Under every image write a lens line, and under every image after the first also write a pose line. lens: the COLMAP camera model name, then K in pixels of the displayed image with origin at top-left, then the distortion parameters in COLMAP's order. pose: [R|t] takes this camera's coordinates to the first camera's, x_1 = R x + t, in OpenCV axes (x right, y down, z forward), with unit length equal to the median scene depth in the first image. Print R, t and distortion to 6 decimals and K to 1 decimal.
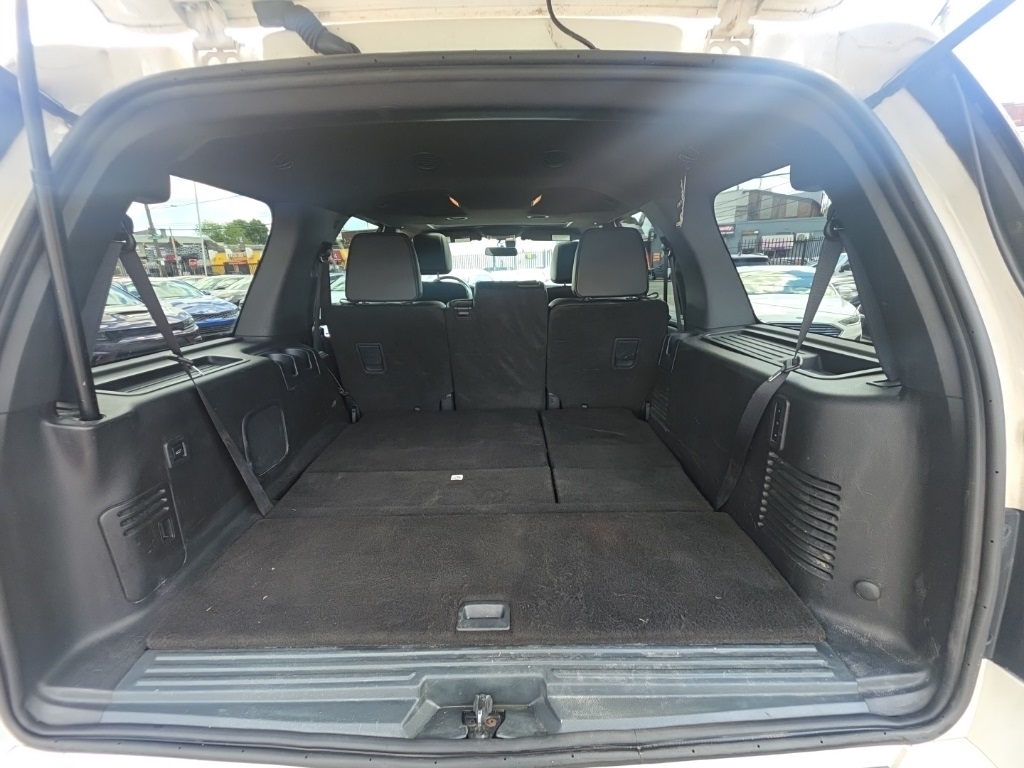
lens RADIAL K [[422.4, 0, 515.5], [0, 422.4, 386.9], [0, 0, 1]] dist [0.009750, -0.008369]
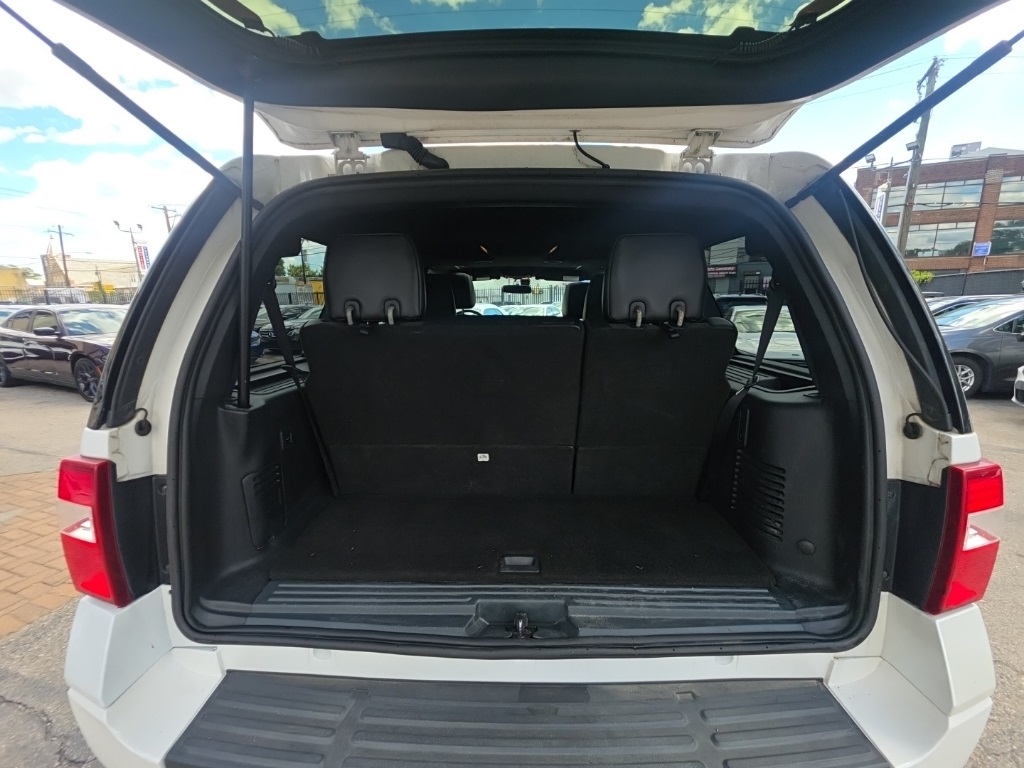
lens RADIAL K [[422.4, 0, 515.6], [0, 422.4, 385.3], [0, 0, 1]] dist [0.009750, -0.008369]
pose [[0.999741, 0.020525, -0.009847, -0.091140], [-0.021248, 0.996572, -0.079959, 0.095800], [0.008172, 0.080148, 0.996749, -0.400179]]
